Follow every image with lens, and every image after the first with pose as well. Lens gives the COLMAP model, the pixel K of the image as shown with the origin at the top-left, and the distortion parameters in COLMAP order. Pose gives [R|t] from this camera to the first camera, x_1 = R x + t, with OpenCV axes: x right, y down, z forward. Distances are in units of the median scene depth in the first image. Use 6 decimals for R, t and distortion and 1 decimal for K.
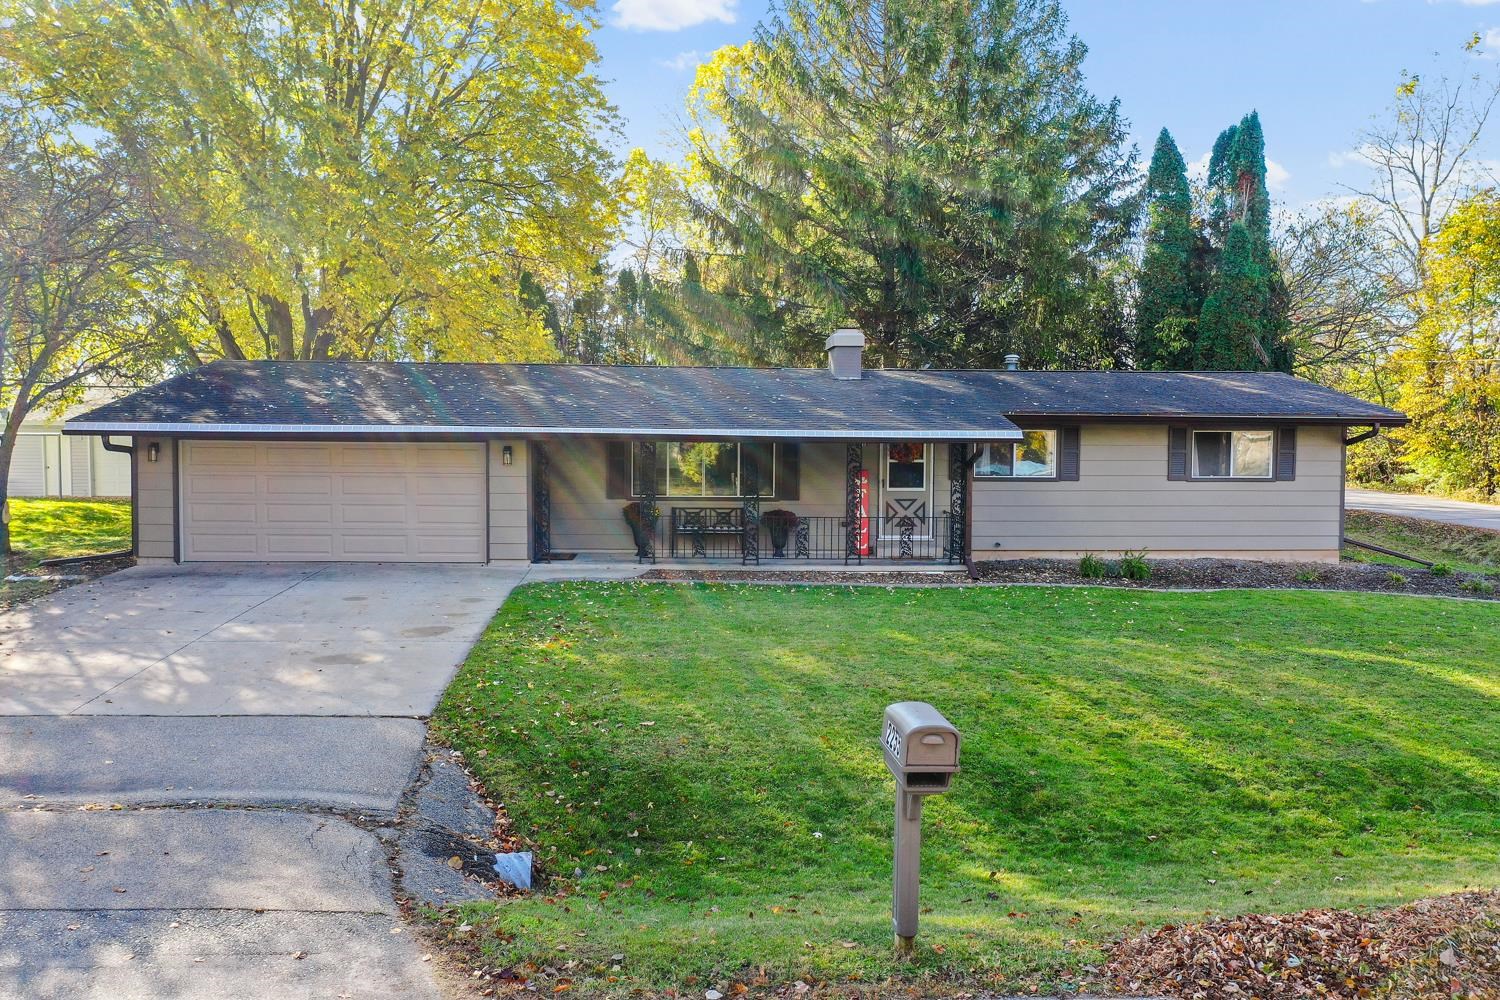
lens RADIAL K [[1149.8, 0, 750.0], [0, 1149.8, 500.0], [0, 0, 1]] dist [0.000182, 0.001266]
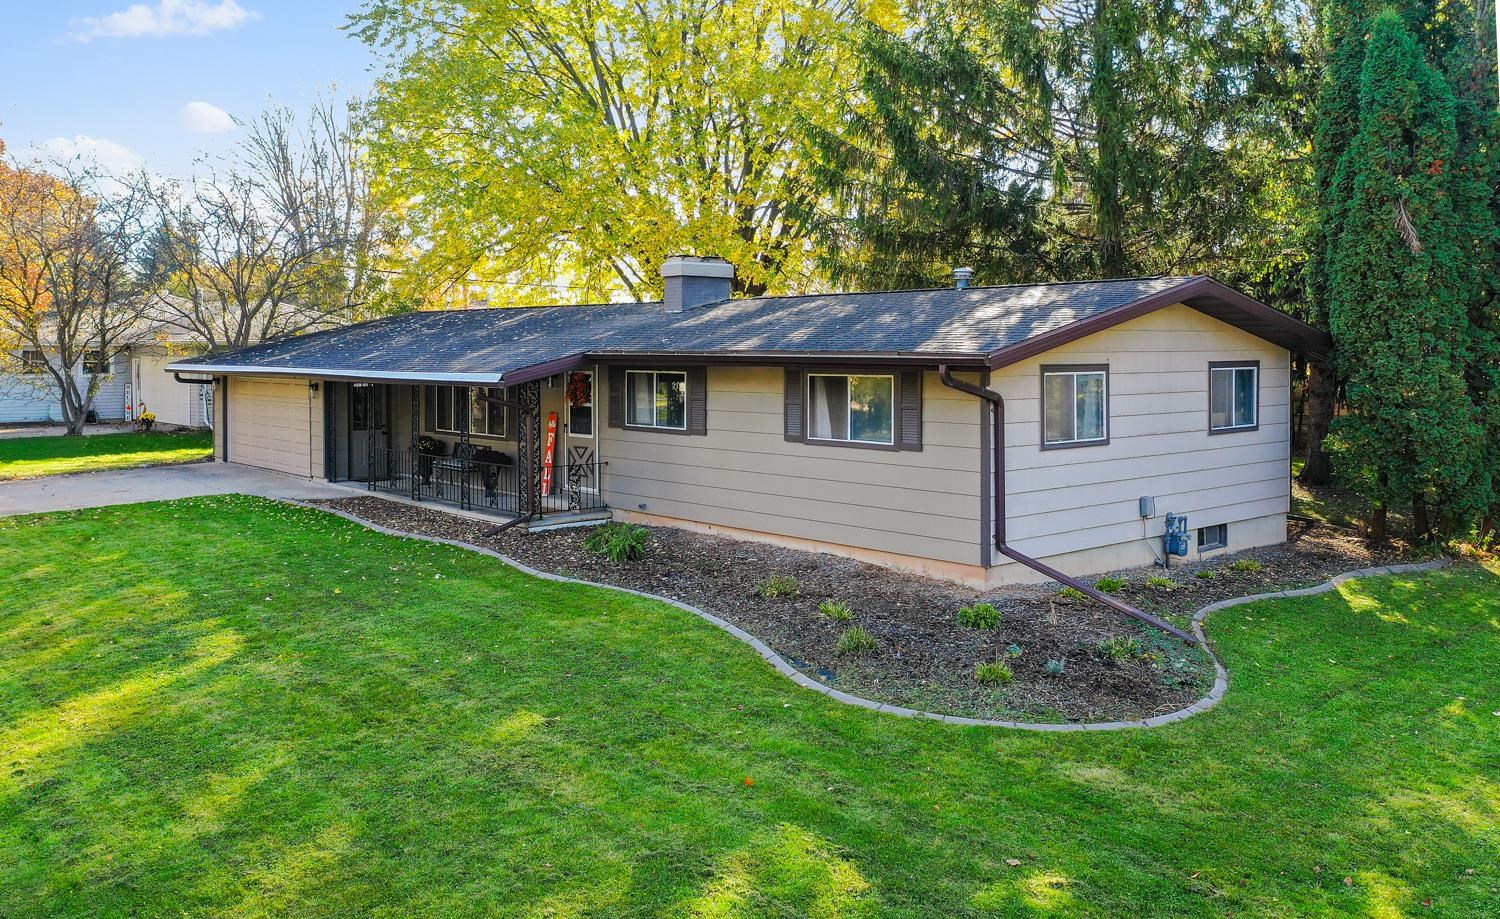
lens RADIAL K [[1249.8, 0, 750.0], [0, 1249.8, 459.5], [0, 0, 1]] dist [-0.000612, 0.000132]
pose [[0.621907, 0.063780, -0.780489, 0.997672], [-0.031229, 0.997905, 0.056663, -0.050983], [0.782468, -0.010865, 0.622596, 0.493232]]
